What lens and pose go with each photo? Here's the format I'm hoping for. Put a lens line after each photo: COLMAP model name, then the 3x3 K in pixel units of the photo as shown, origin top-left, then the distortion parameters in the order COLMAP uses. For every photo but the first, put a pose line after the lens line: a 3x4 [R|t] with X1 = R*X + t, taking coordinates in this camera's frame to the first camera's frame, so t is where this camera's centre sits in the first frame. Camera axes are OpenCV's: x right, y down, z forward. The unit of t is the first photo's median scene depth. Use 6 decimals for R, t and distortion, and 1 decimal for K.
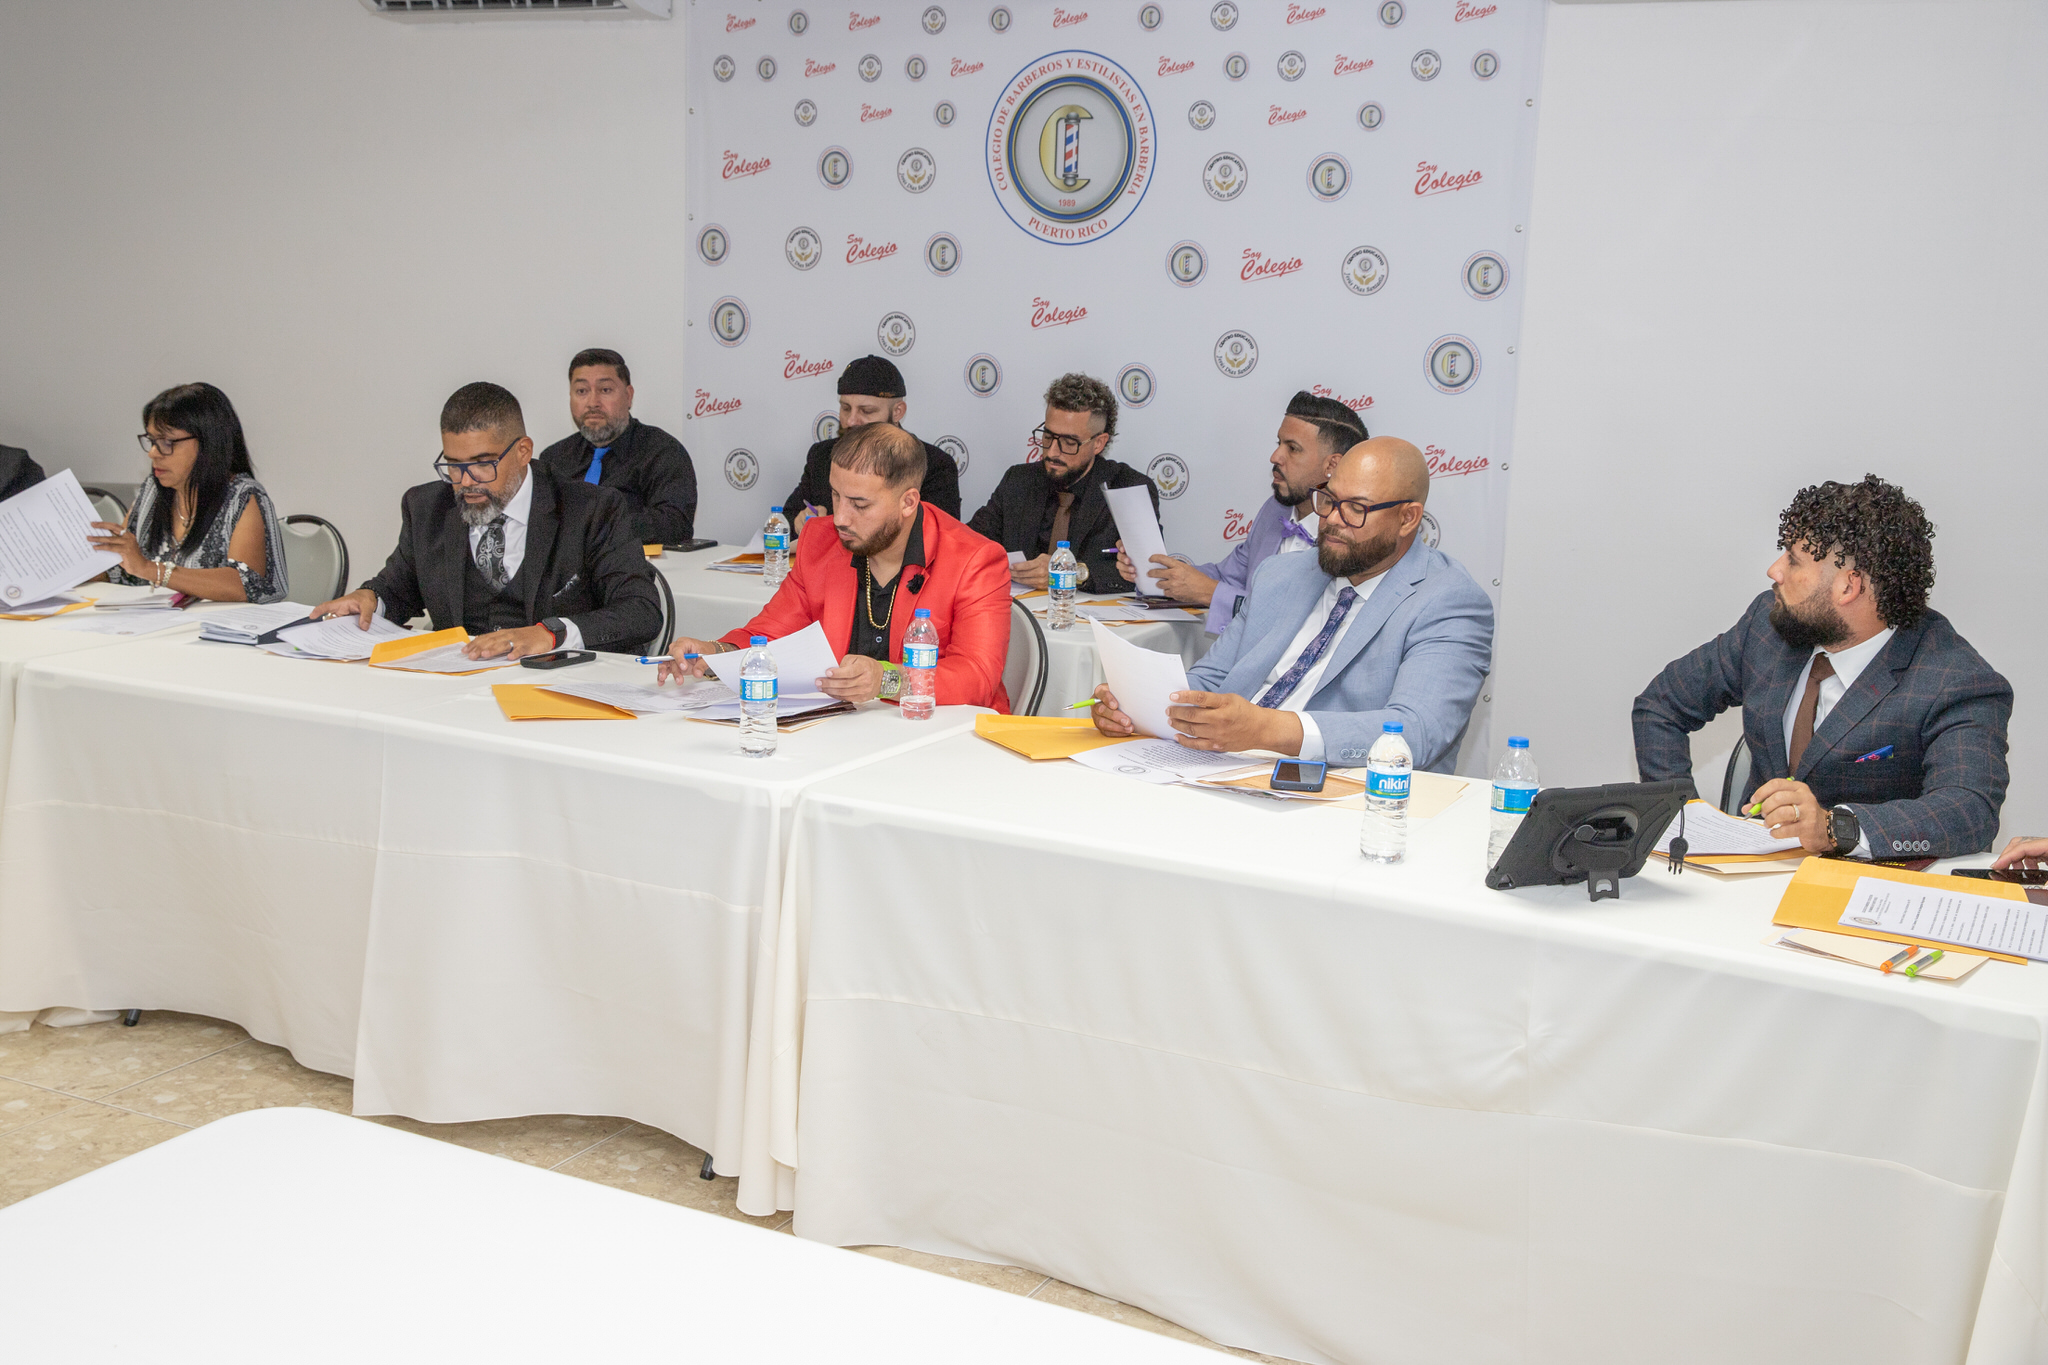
lens RADIAL K [[2262.4, 0, 971.6], [0, 2262.4, 626.1], [0, 0, 1]] dist [0.035176, 0.000000]
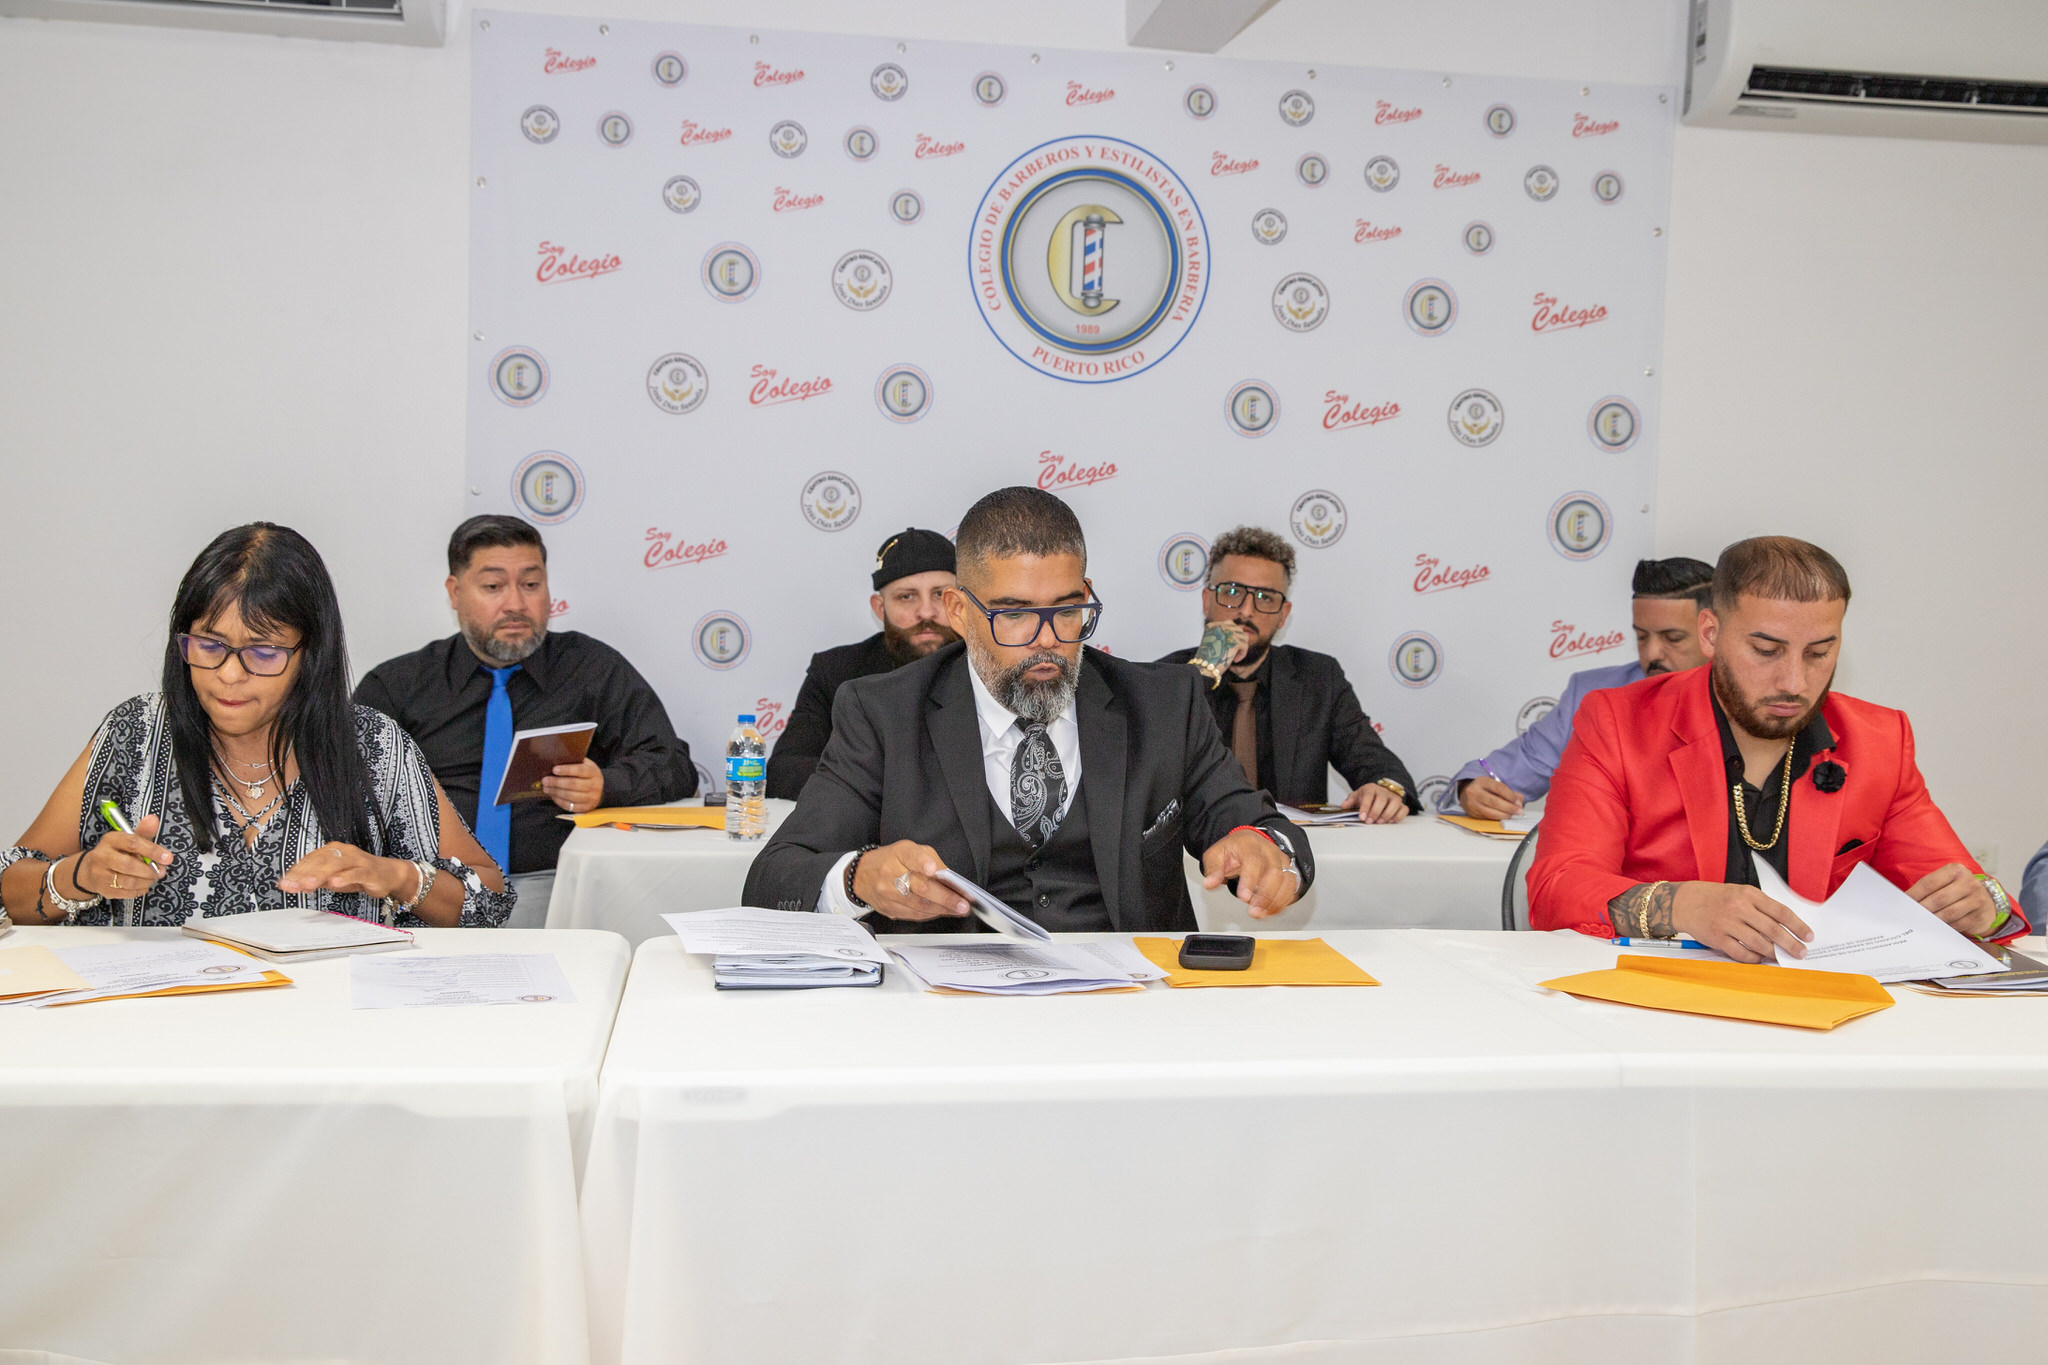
lens RADIAL K [[2198.8, 0, 1024.8], [0, 2198.8, 698.8], [0, 0, 1]] dist [0.017511, 0.000000]
pose [[0.806089, -0.039824, 0.590453, -0.433781], [0.096292, 0.993263, -0.064467, -0.015091], [-0.583908, 0.108822, 0.804493, 0.429582]]
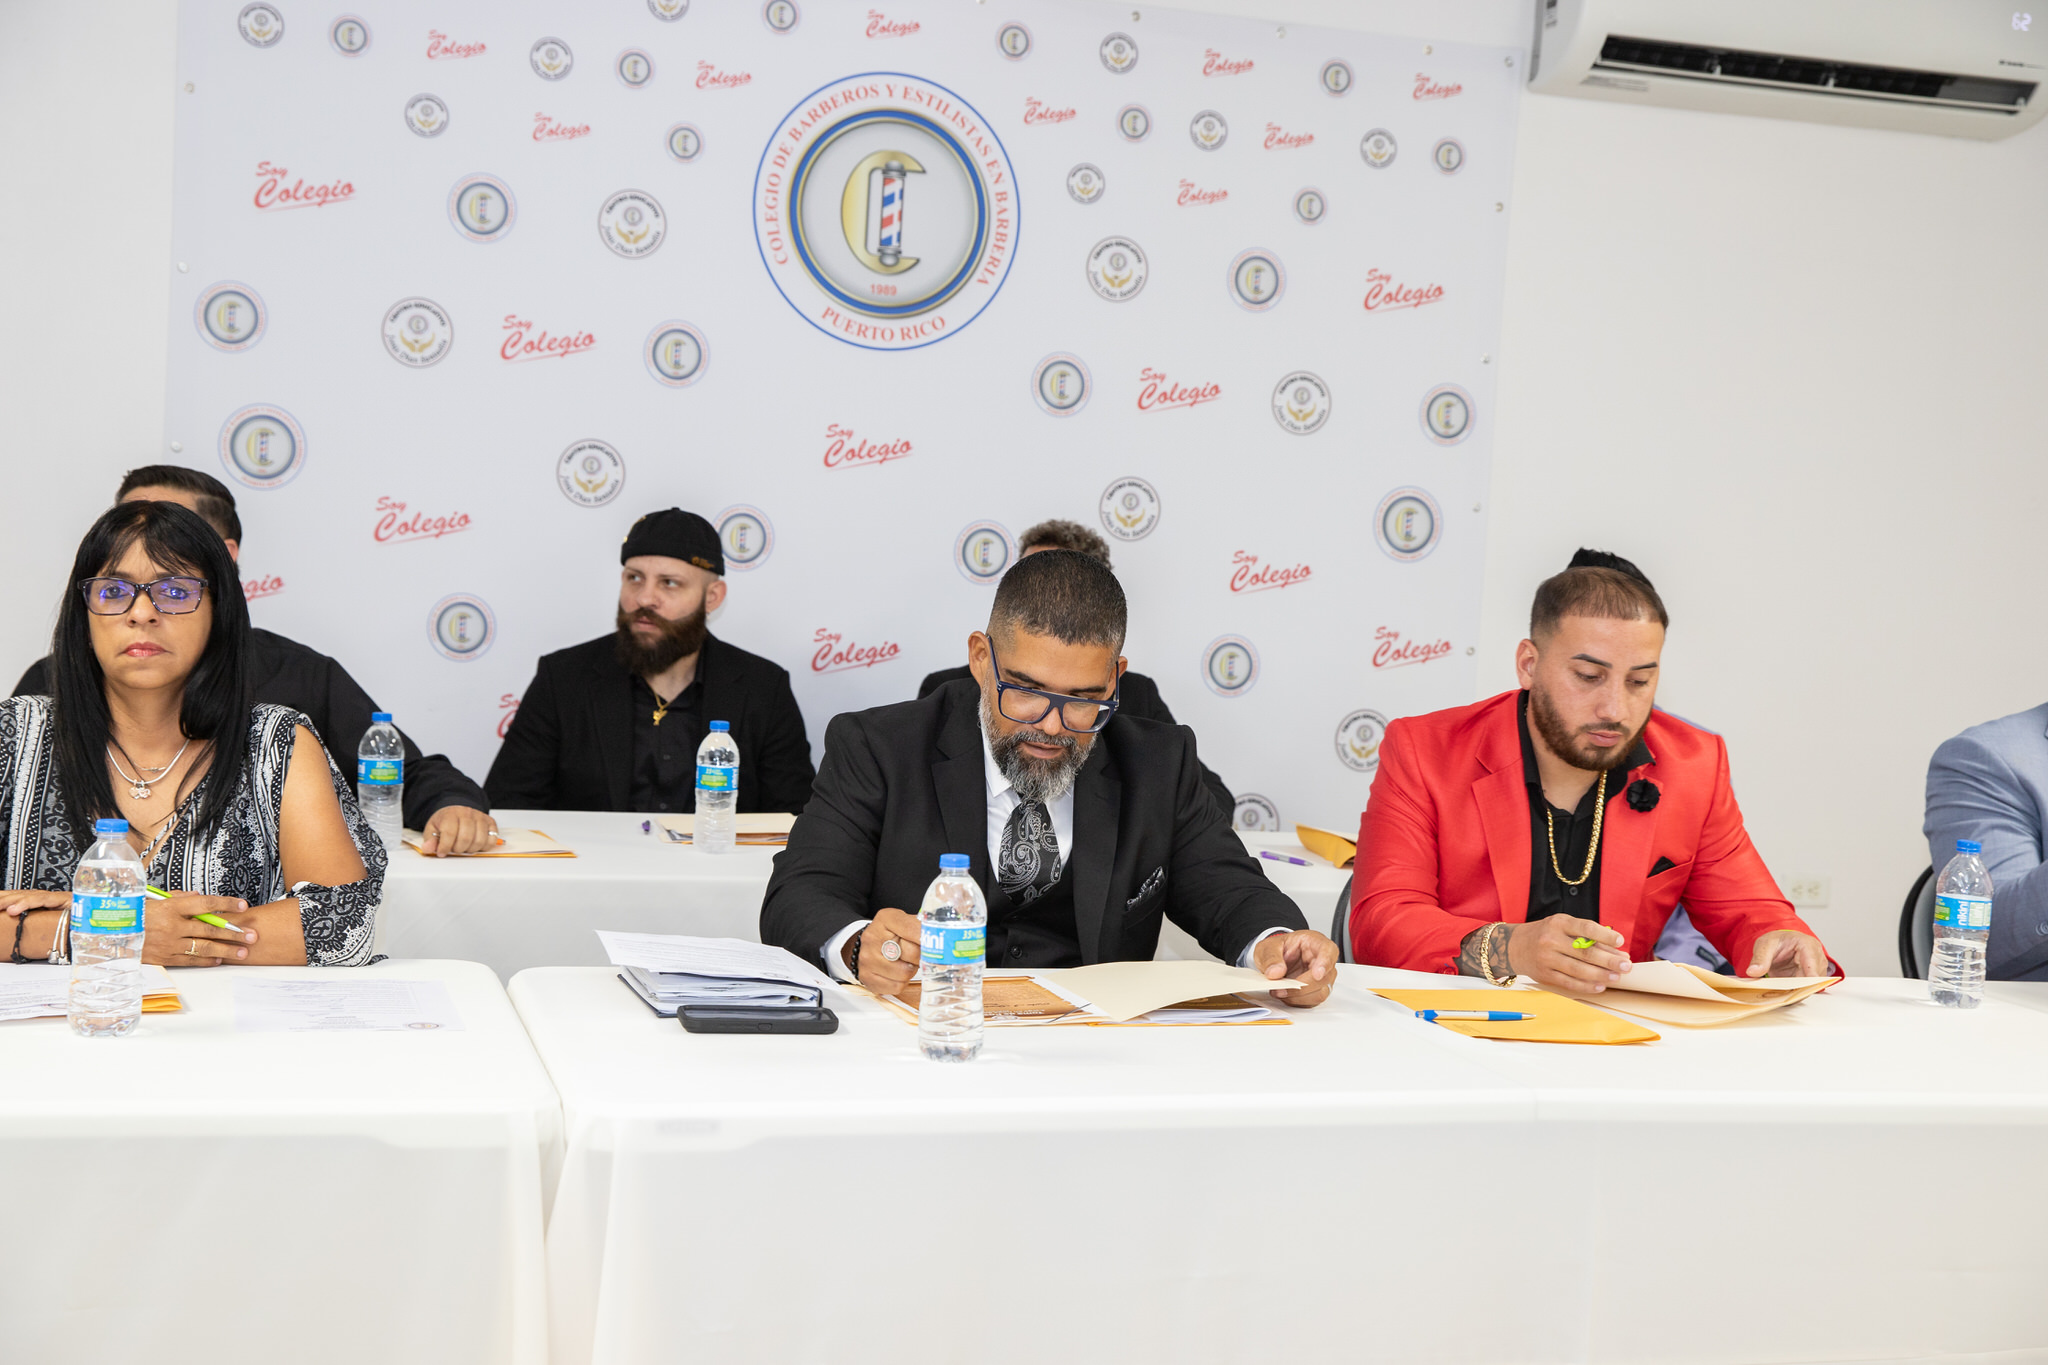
lens RADIAL K [[2758.7, 0, 1017.6], [0, 2758.7, 692.6], [0, 0, 1]] dist [0.082766, 0.000000]
pose [[0.713546, -0.029133, 0.700002, -0.535489], [0.081570, 0.995795, -0.041704, -0.026020], [-0.695844, 0.086857, 0.712922, 0.387205]]
